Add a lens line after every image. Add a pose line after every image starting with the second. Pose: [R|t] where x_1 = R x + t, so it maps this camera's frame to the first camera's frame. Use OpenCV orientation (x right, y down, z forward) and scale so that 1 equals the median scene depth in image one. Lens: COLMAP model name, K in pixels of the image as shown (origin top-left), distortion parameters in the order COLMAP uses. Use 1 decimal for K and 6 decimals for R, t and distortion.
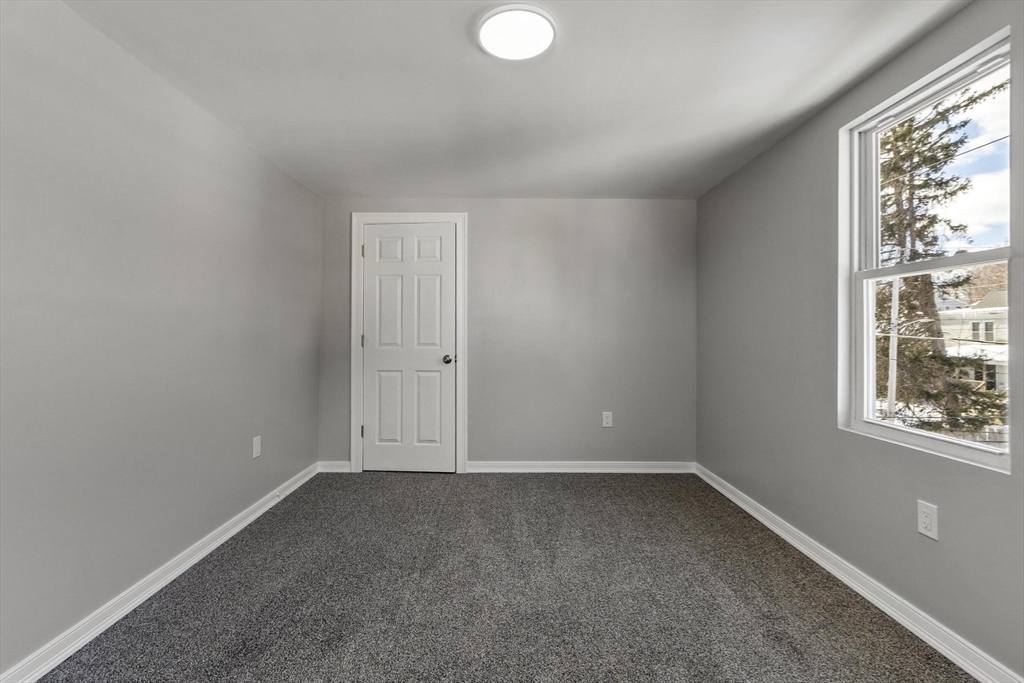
lens RADIAL K [[452.9, 0, 515.4], [0, 452.9, 334.4], [0, 0, 1]] dist [-0.000140, 0.002101]
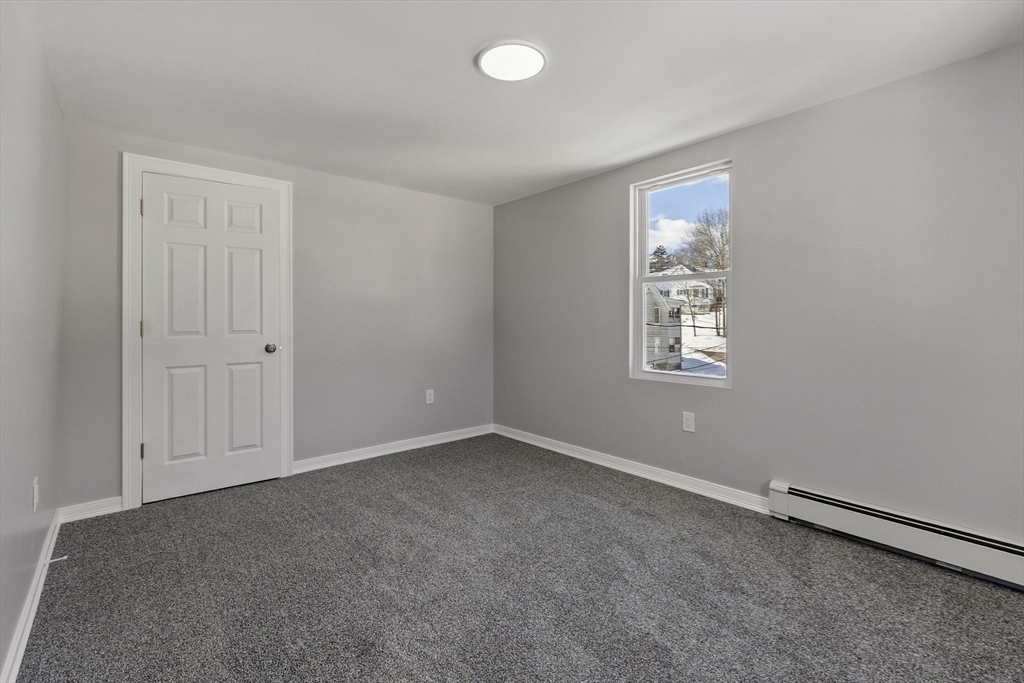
lens RADIAL K [[452.9, 0, 502.4], [0, 452.9, 322.0], [0, 0, 1]] dist [-0.000140, 0.002101]
pose [[0.767123, -0.010458, 0.641414, -0.402854], [0.006674, 0.999943, 0.008322, 0.000787], [-0.641465, -0.002103, 0.767150, 0.060411]]
